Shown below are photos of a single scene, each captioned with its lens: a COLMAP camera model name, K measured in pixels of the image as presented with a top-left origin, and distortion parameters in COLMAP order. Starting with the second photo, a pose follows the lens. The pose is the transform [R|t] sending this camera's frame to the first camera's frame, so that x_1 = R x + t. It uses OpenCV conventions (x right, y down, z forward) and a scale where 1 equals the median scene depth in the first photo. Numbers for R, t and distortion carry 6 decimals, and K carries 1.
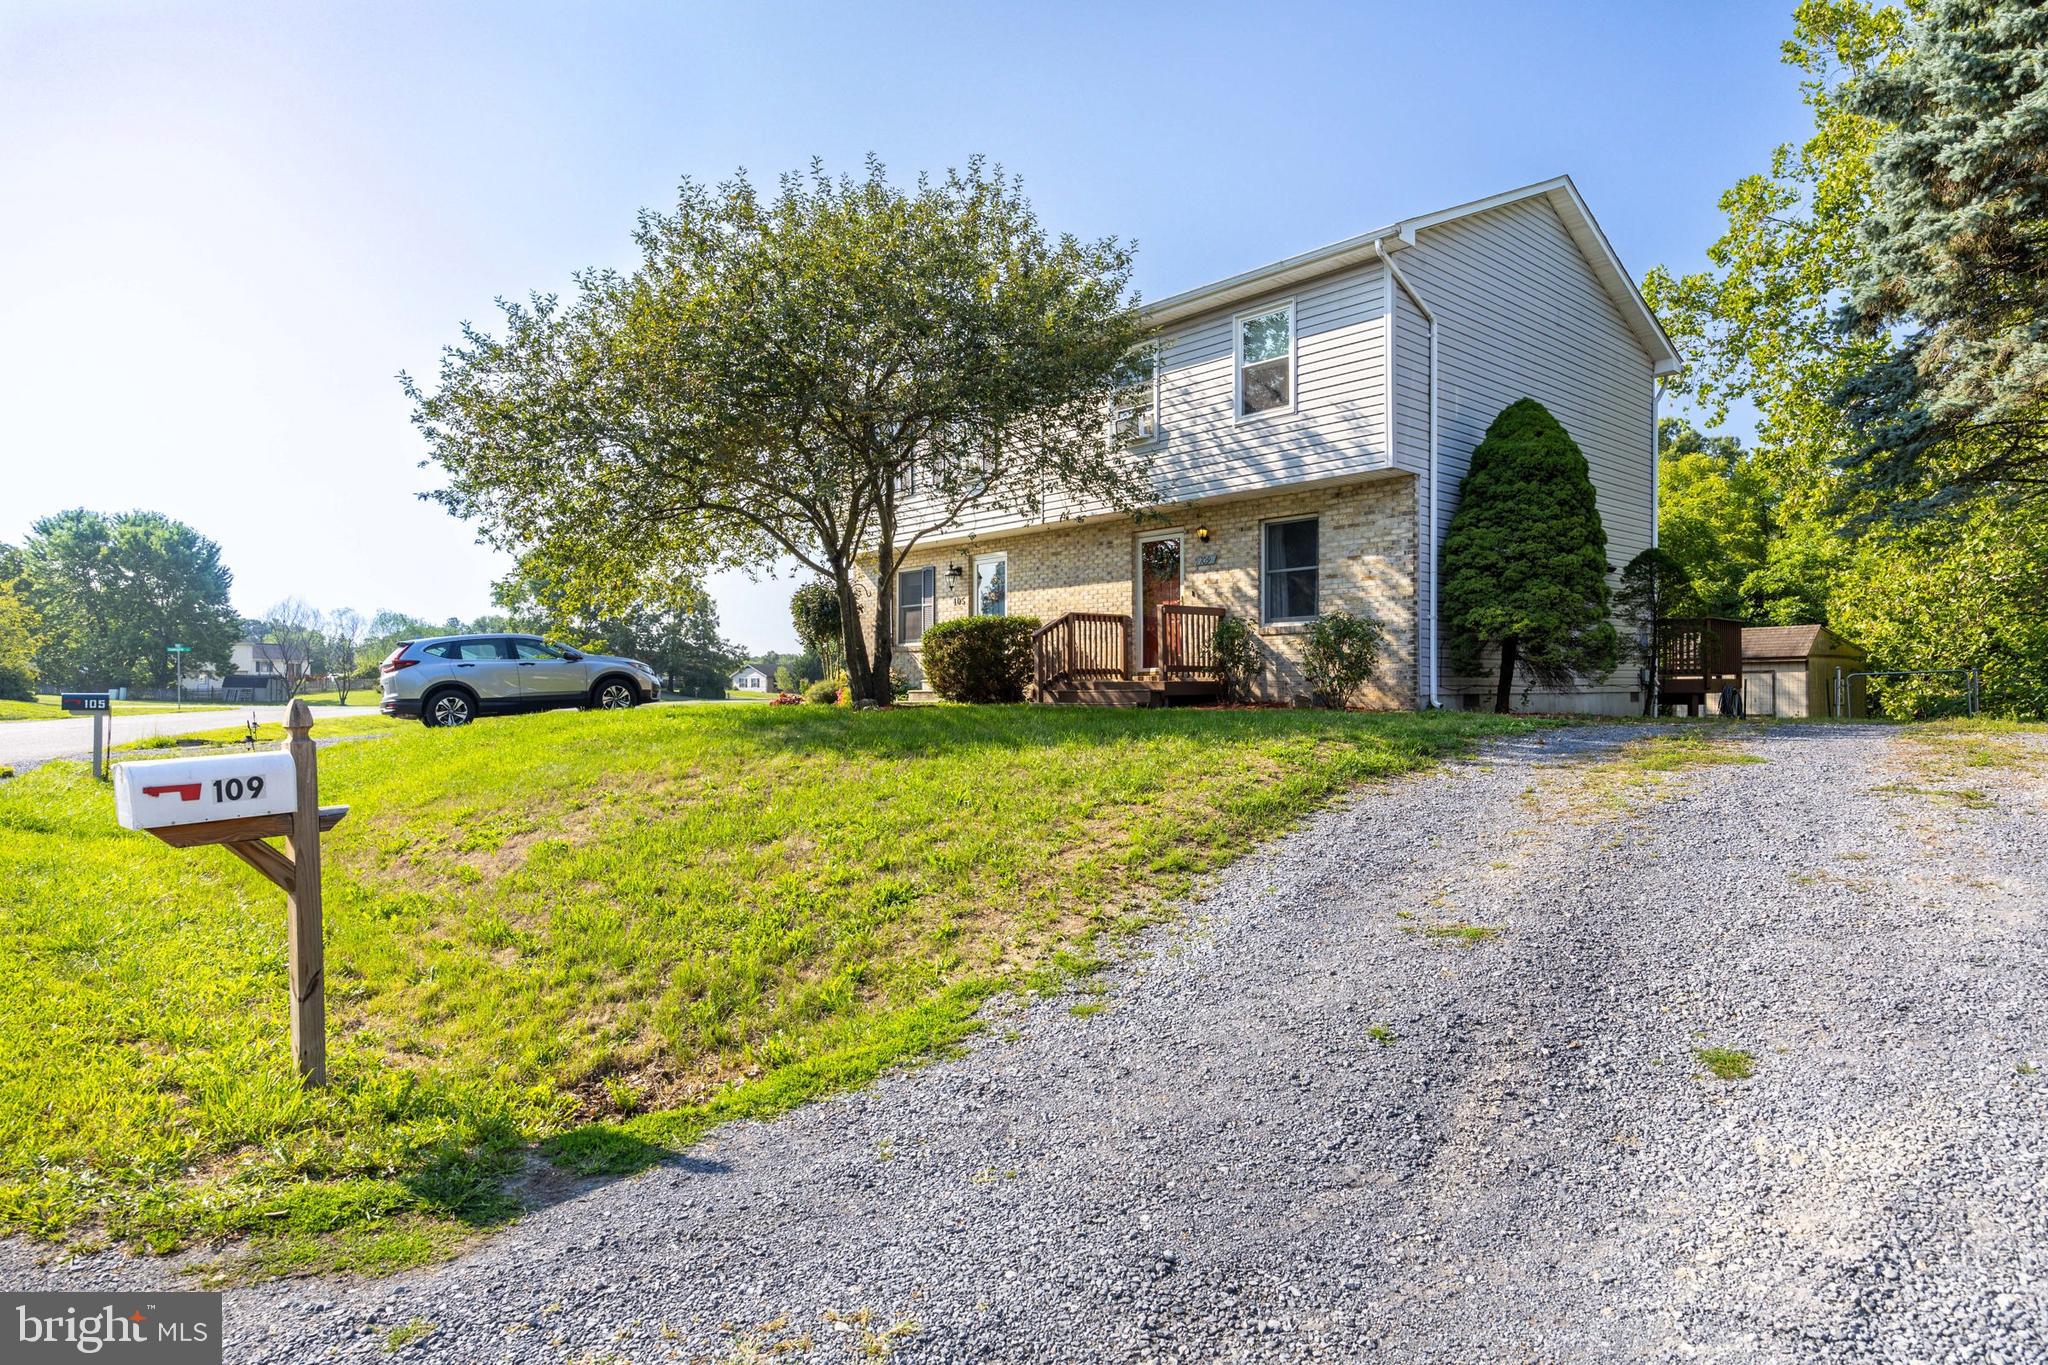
lens RADIAL K [[1176.4, 0, 1036.2], [0, 1176.4, 695.3], [0, 0, 1]] dist [-0.031380, -0.000794]
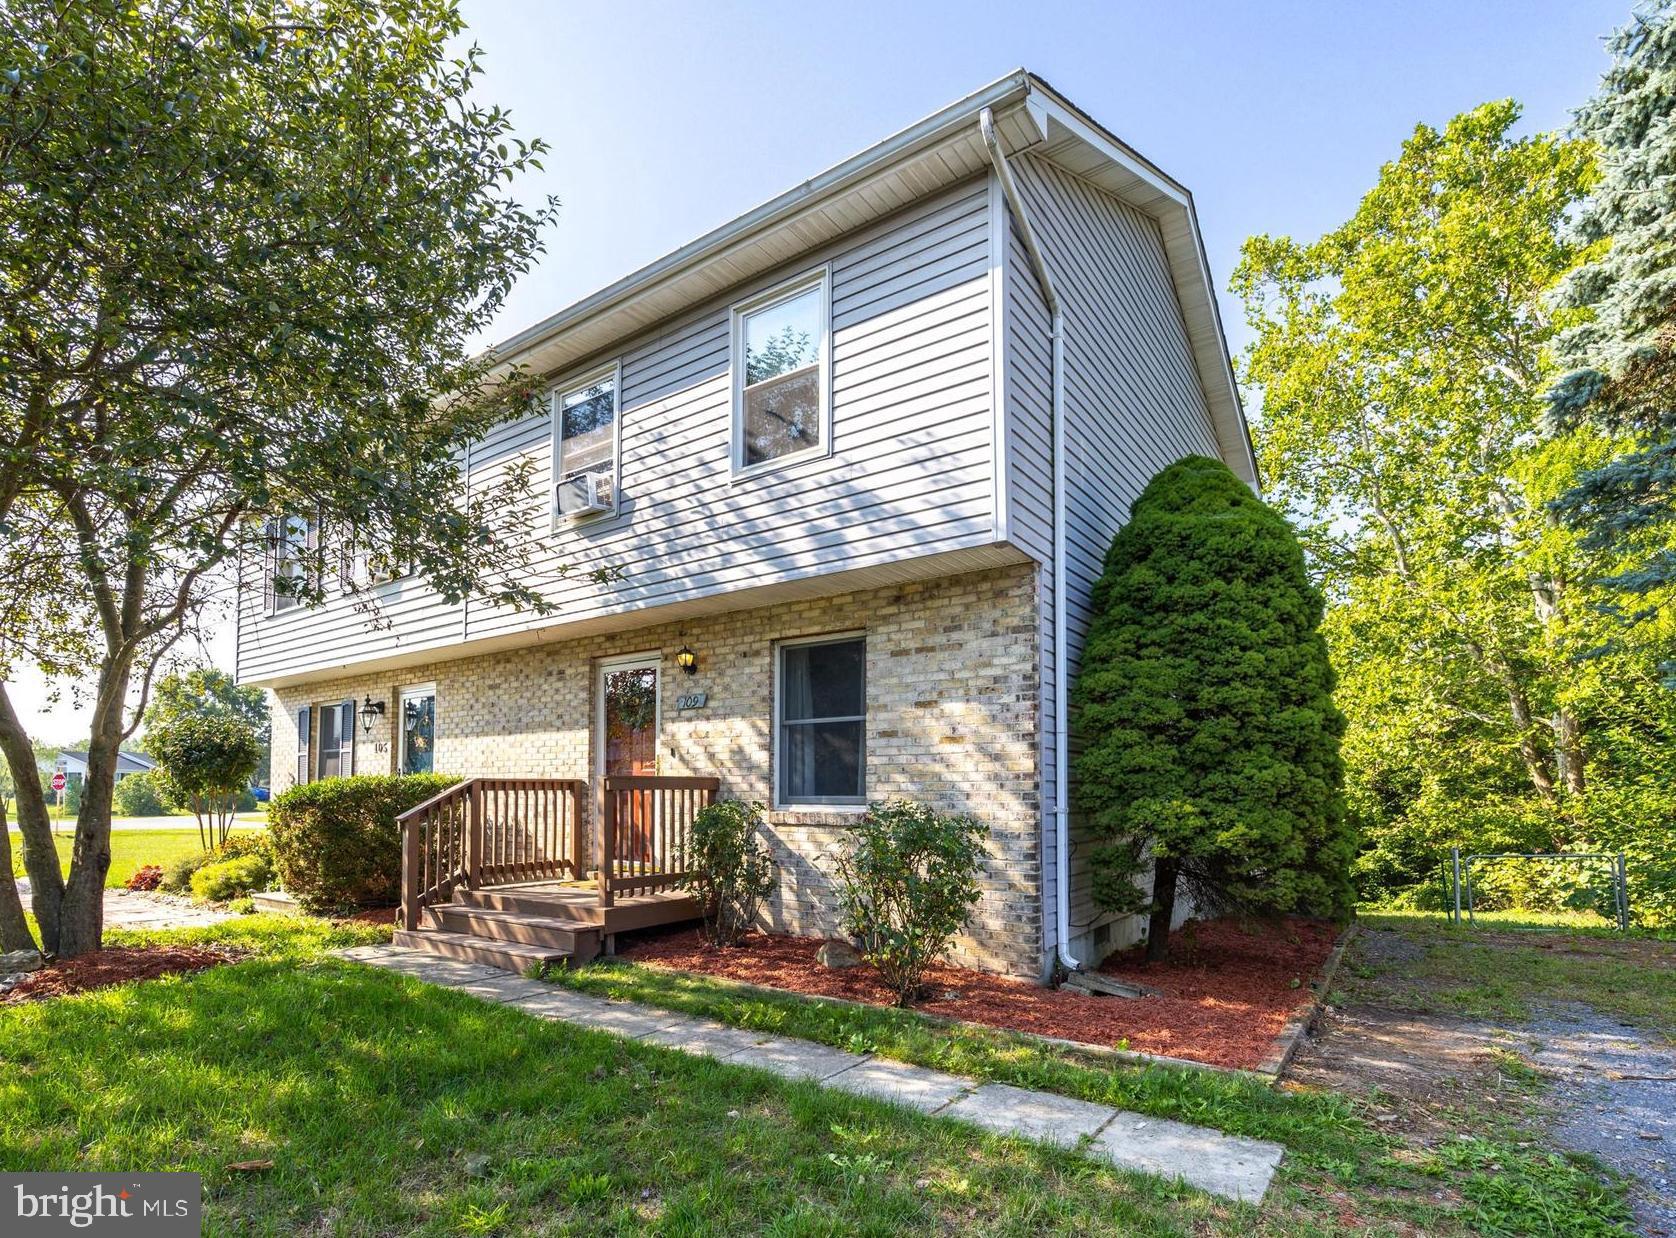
lens RADIAL K [[845.0, 0, 839.2], [0, 845.0, 761.9], [0, 0, 1]] dist [0.003438, -0.000119]
pose [[0.970951, 0.009154, 0.239102, 0.123659], [0.000526, 0.999184, -0.040388, -0.069422], [-0.239276, 0.039340, 0.970154, 0.583422]]
